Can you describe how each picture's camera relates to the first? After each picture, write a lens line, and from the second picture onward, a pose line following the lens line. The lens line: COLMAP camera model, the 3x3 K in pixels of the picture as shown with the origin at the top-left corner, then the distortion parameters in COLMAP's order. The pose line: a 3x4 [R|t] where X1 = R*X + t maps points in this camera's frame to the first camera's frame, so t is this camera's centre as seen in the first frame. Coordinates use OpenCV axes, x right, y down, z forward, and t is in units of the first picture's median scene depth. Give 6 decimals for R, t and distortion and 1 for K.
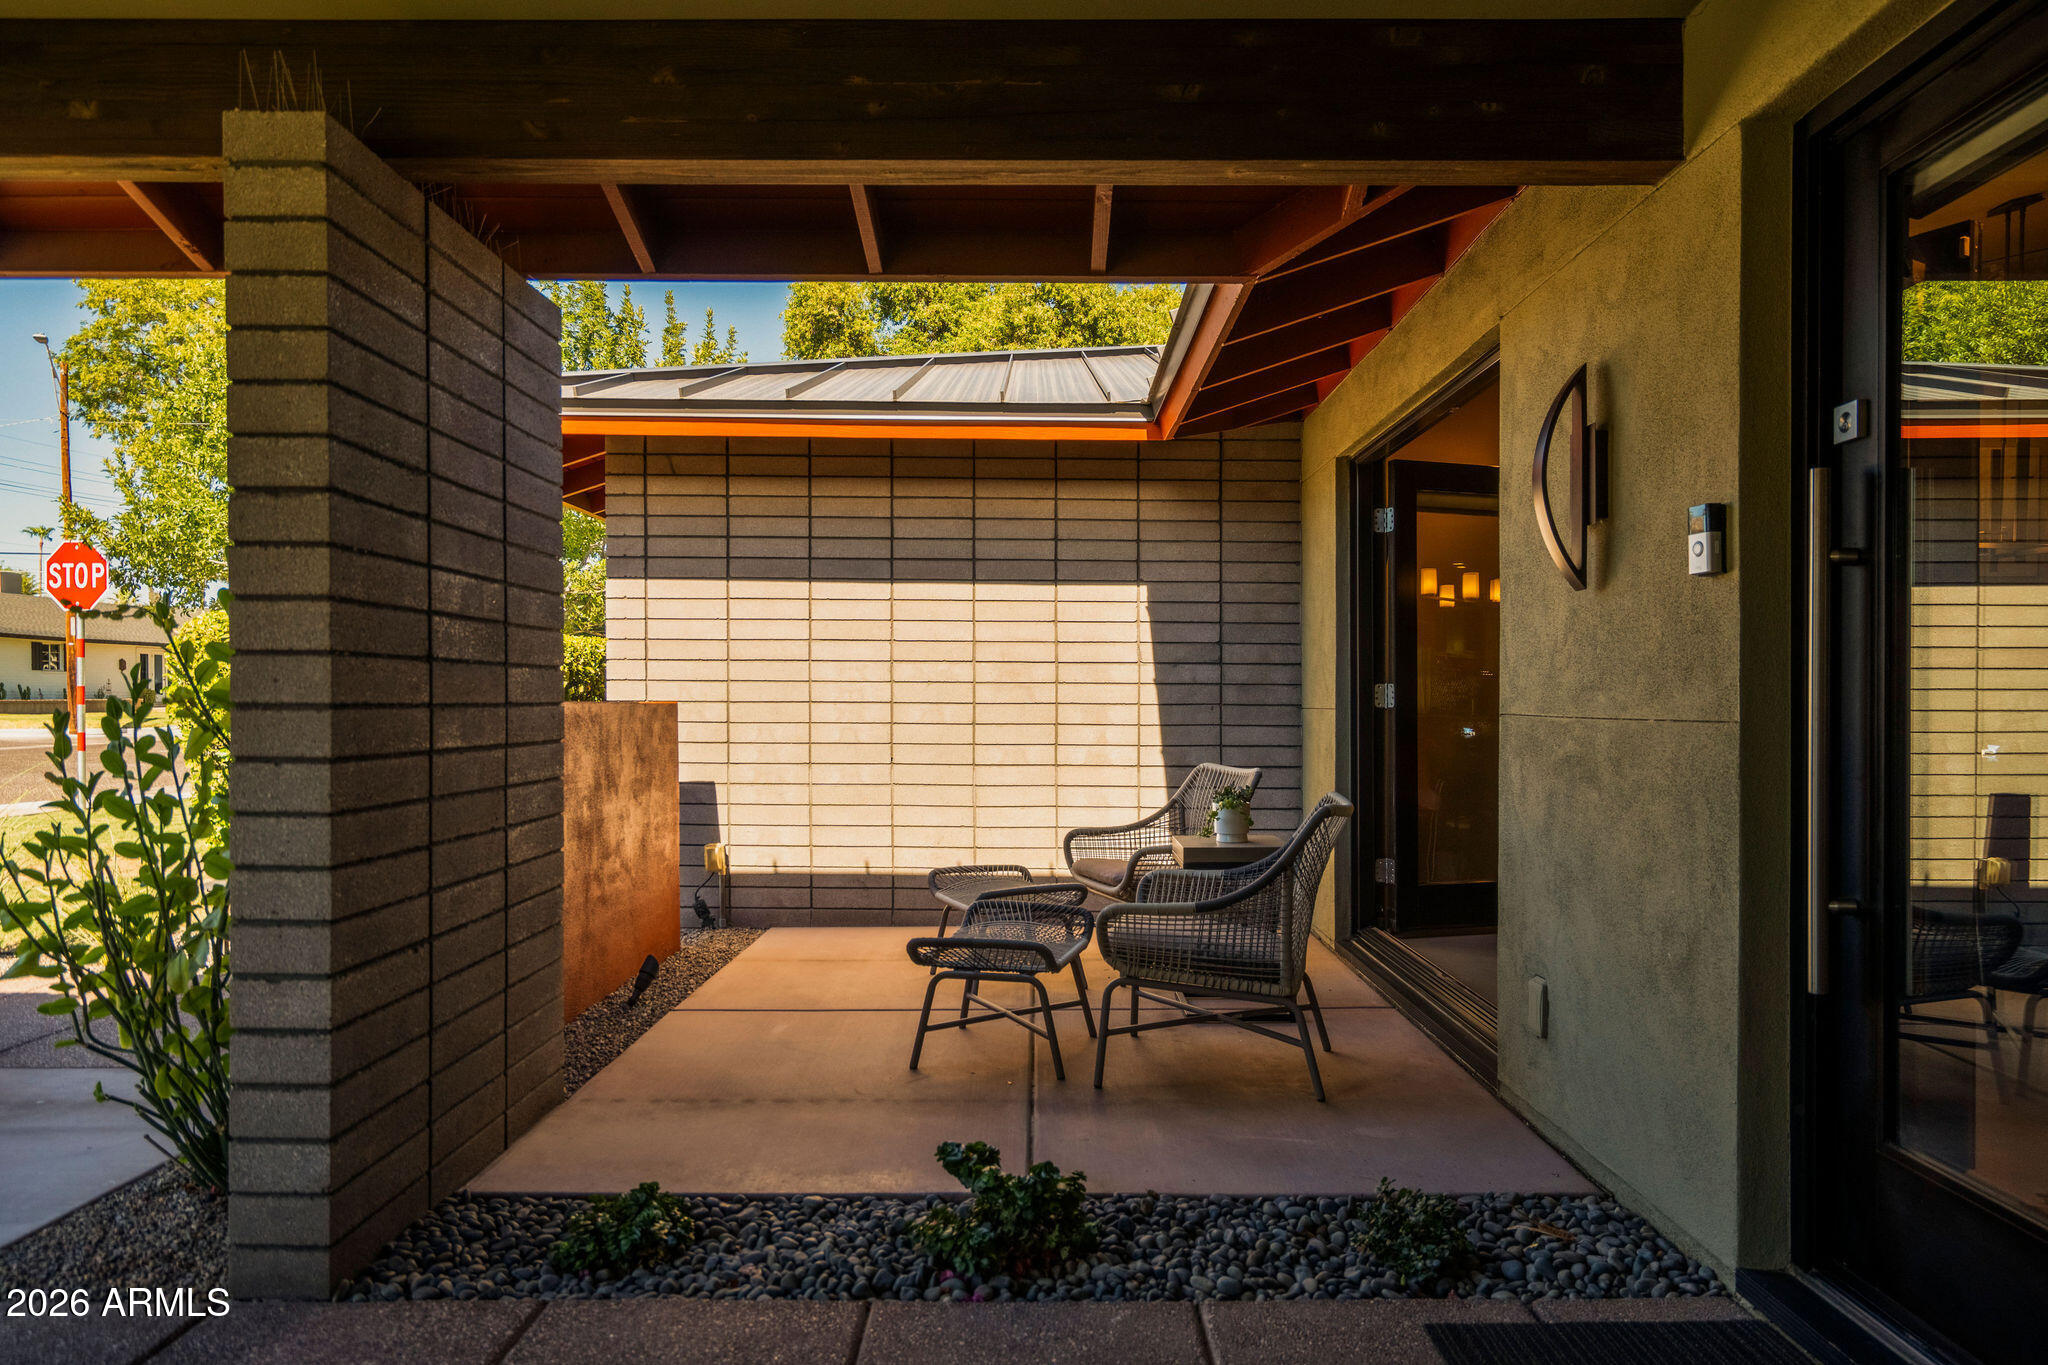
lens RADIAL K [[1281.7, 0, 1025.9], [0, 1281.7, 696.9], [0, 0, 1]] dist [0.003998, 0.003590]
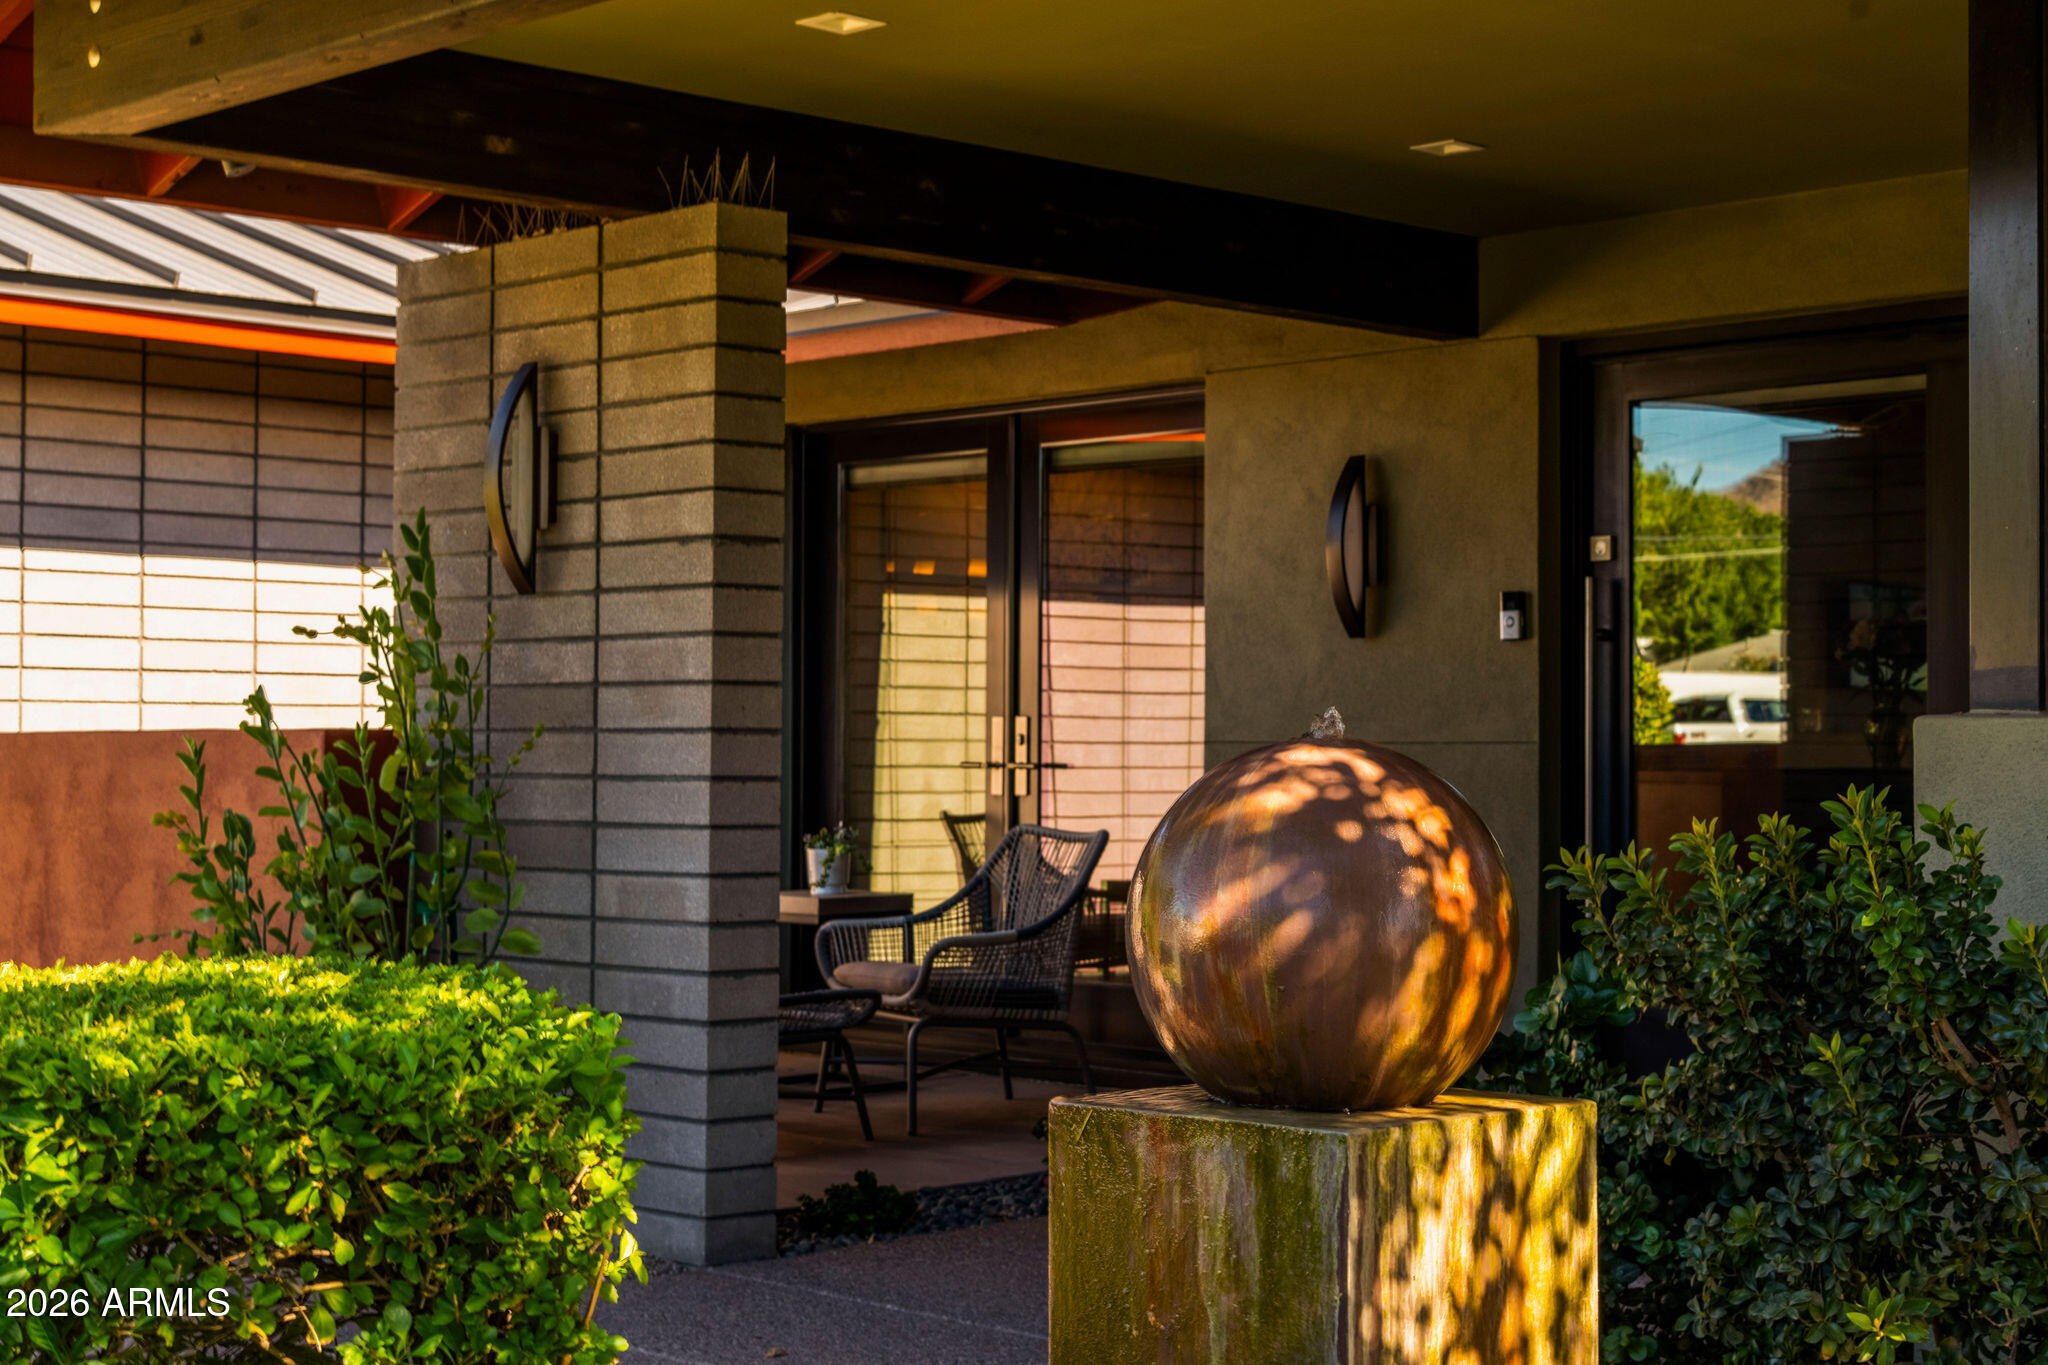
lens RADIAL K [[3158.9, 0, 1024.0], [0, 3158.9, 682.3], [0, 0, 1]] dist [-0.018750, 0.000000]
pose [[0.712861, 0.011058, 0.701219, -1.441098], [0.000052, 0.999875, -0.015821, 0.005163], [-0.701306, 0.011315, 0.712771, -0.699789]]
